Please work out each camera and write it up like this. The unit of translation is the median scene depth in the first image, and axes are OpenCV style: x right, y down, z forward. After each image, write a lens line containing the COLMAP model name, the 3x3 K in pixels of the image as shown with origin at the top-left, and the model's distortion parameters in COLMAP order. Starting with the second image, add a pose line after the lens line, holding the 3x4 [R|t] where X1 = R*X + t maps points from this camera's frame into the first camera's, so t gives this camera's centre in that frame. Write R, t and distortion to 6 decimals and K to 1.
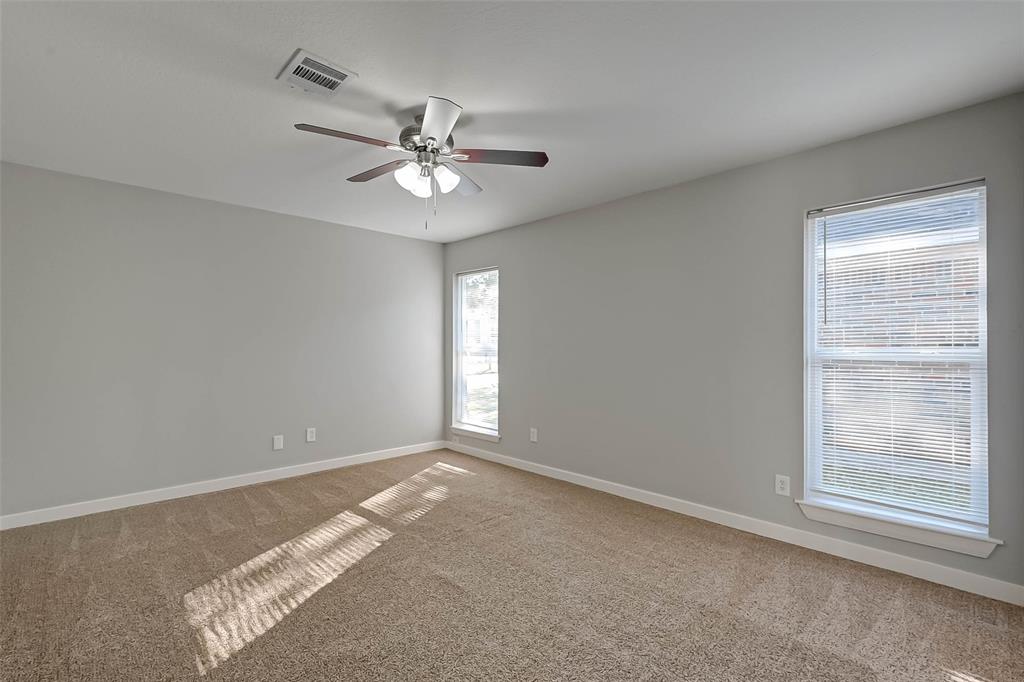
lens RADIAL K [[463.9, 0, 512.0], [0, 463.9, 341.0], [0, 0, 1]] dist [0.034634, -0.025622]
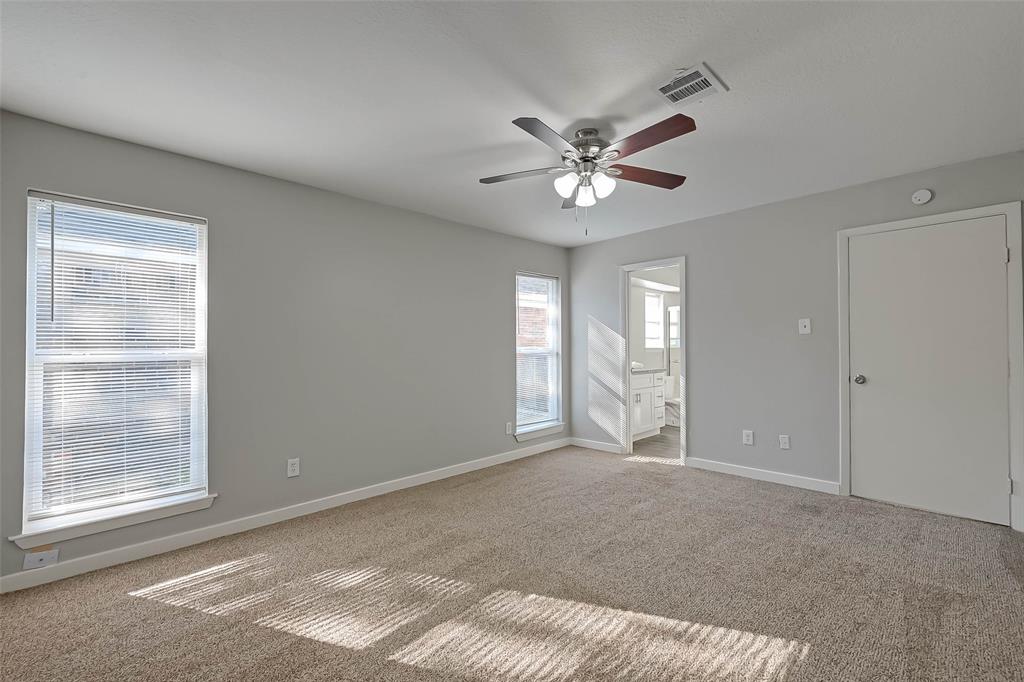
lens RADIAL K [[423.4, 0, 512.0], [0, 423.4, 341.0], [0, 0, 1]] dist [0.000066, -0.000104]
pose [[0.001973, 0.008872, 0.999959, -0.827798], [-0.005025, 0.999948, -0.008862, 0.004507], [-0.999985, -0.005007, 0.002018, 0.846186]]
